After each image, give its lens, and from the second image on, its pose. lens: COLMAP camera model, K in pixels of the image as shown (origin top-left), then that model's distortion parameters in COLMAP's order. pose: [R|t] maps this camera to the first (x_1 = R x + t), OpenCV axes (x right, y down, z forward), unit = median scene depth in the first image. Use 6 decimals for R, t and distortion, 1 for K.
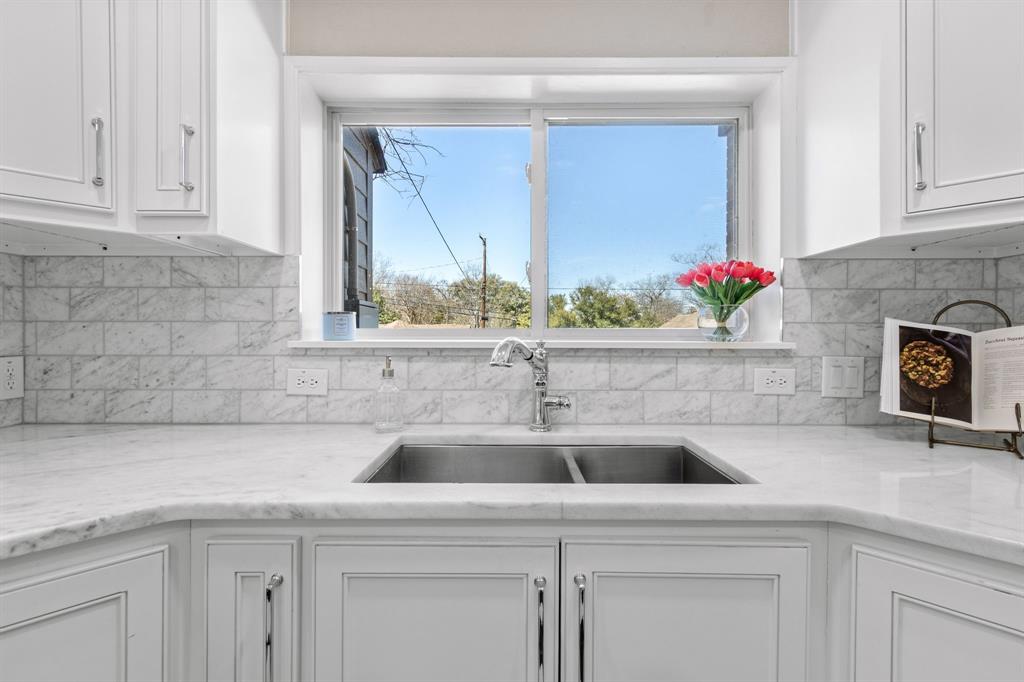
lens RADIAL K [[480.3, 0, 507.4], [0, 480.3, 338.2], [0, 0, 1]] dist [0.001125, 0.000009]
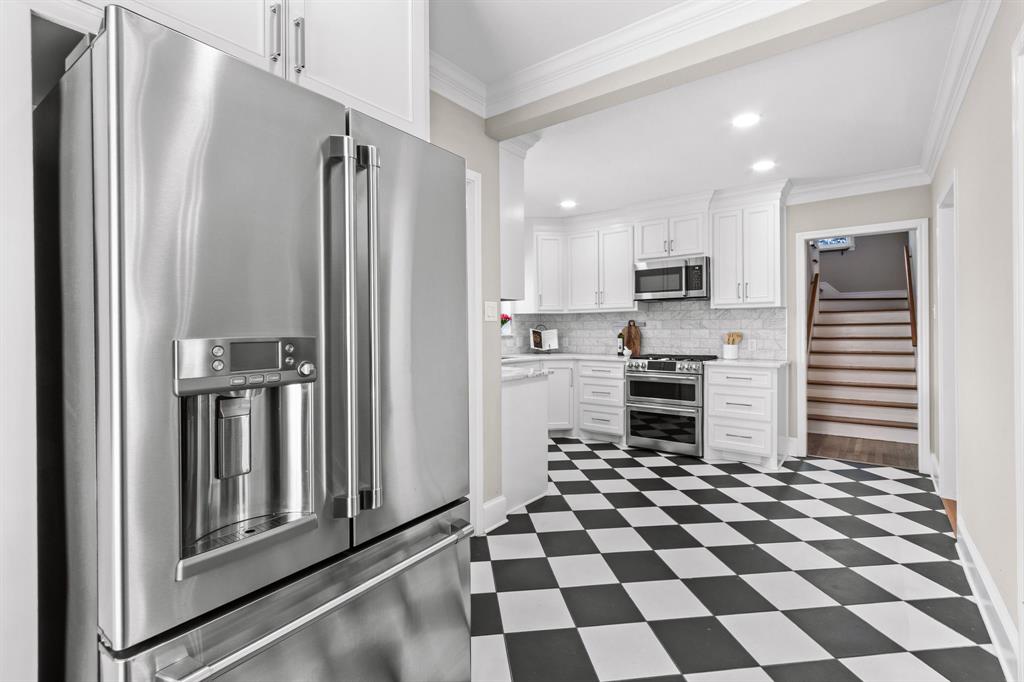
lens RADIAL K [[480.3, 0, 512.9], [0, 480.3, 330.9], [0, 0, 1]] dist [0.001125, 0.000009]
pose [[0.586145, -0.005693, 0.810186, -2.858983], [0.014254, 0.999893, -0.003287, -0.004111], [-0.810081, 0.013475, 0.586163, -1.485951]]
